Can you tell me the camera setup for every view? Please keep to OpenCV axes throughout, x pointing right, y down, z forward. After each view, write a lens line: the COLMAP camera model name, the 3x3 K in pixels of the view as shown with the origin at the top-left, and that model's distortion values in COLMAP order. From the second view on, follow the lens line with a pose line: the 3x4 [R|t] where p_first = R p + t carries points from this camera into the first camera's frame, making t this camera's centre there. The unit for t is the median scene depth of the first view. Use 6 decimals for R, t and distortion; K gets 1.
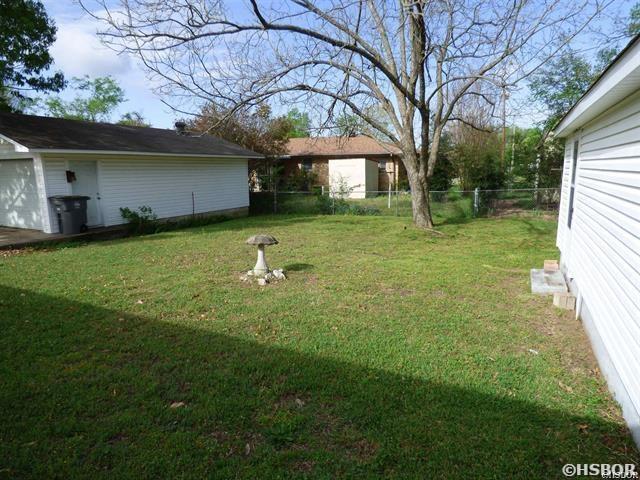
lens RADIAL K [[393.2, 0, 319.2], [0, 393.2, 240.5], [0, 0, 1]] dist [0.002062, -0.003255]
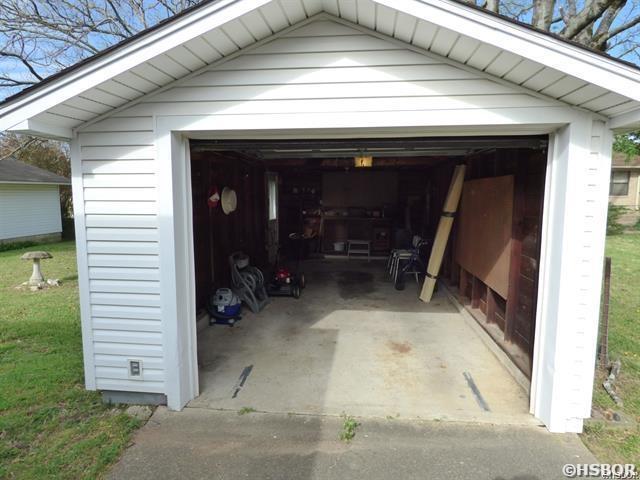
lens RADIAL K [[393.2, 0, 321.0], [0, 393.2, 237.9], [0, 0, 1]] dist [0.002062, -0.003255]
pose [[0.939224, -0.027240, 0.342224, 0.269040], [0.051451, 0.996757, -0.061866, 0.065890], [-0.339429, 0.075714, 0.937580, -0.456967]]
